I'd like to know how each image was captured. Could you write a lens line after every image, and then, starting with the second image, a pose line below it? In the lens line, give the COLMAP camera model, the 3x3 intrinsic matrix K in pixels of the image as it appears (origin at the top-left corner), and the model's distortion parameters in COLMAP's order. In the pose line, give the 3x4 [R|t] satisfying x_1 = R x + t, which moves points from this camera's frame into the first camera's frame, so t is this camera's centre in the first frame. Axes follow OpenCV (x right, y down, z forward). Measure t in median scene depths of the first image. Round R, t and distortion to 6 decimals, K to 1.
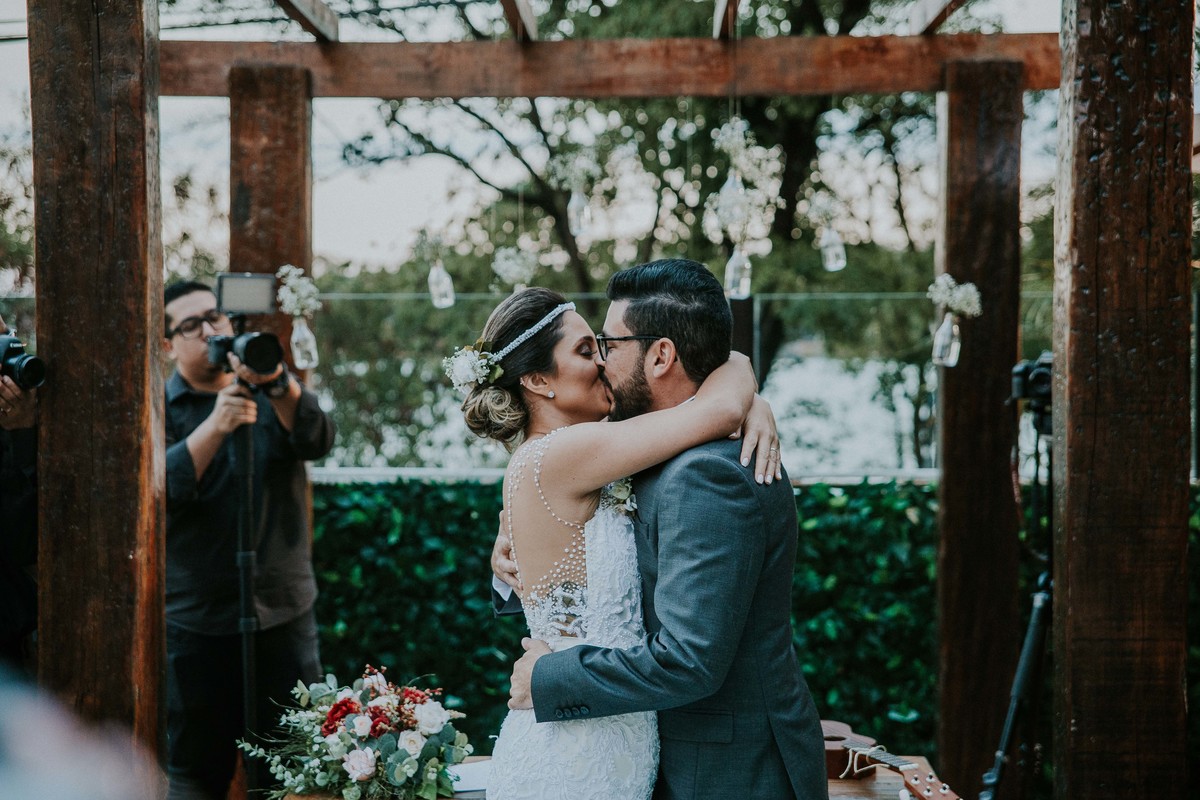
lens RADIAL K [[2163.2, 0, 603.0], [0, 2163.2, 390.6], [0, 0, 1]] dist [0.124594, 0.000000]
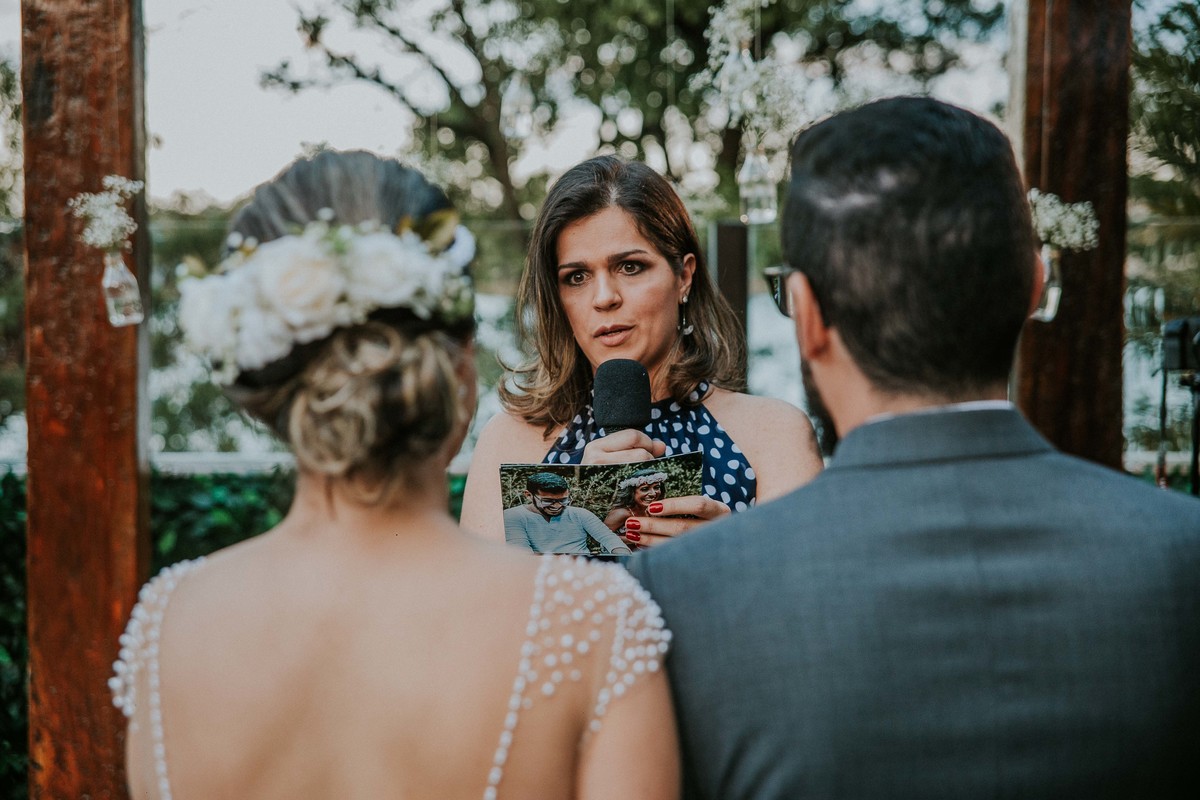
lens RADIAL K [[2079.2, 0, 594.0], [0, 2079.2, 393.6], [0, 0, 1]] dist [0.148287, 0.000000]
pose [[0.999618, -0.003223, 0.027457, -0.006809], [0.002324, 0.999462, 0.032705, -0.013534], [-0.027547, -0.032629, 0.999088, 0.434218]]
